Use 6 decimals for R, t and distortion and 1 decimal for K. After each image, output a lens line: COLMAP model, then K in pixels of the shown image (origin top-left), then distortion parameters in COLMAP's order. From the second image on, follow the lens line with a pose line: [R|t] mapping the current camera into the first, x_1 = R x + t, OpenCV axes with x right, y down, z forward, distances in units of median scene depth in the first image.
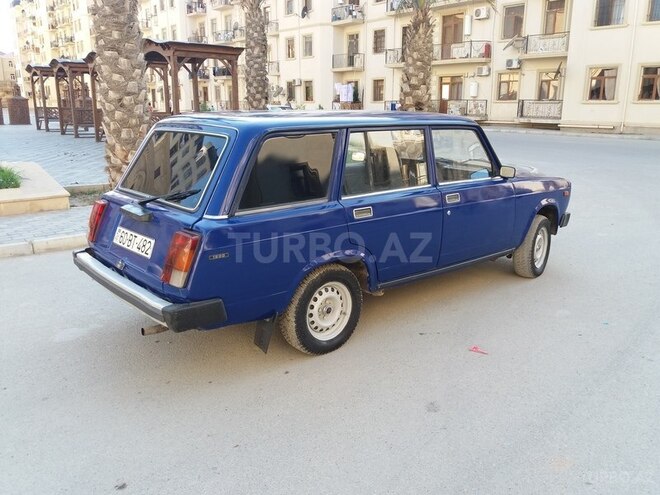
lens RADIAL K [[544.1, 0, 330.8], [0, 544.1, 255.6], [0, 0, 1]] dist [0.013542, -0.039109]
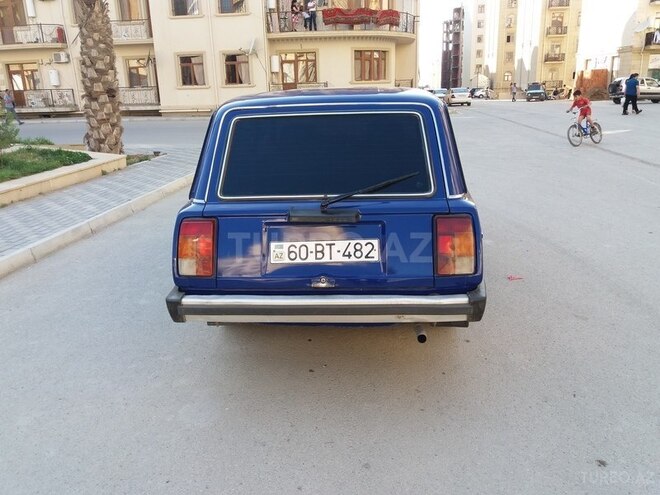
lens RADIAL K [[544.1, 0, 330.8], [0, 544.1, 255.6], [0, 0, 1]] dist [0.013542, -0.039109]
pose [[0.702533, -0.231751, 0.672859, -0.114061], [0.219168, 0.969993, 0.105259, -0.013059], [-0.677062, 0.073521, 0.732244, 0.051086]]
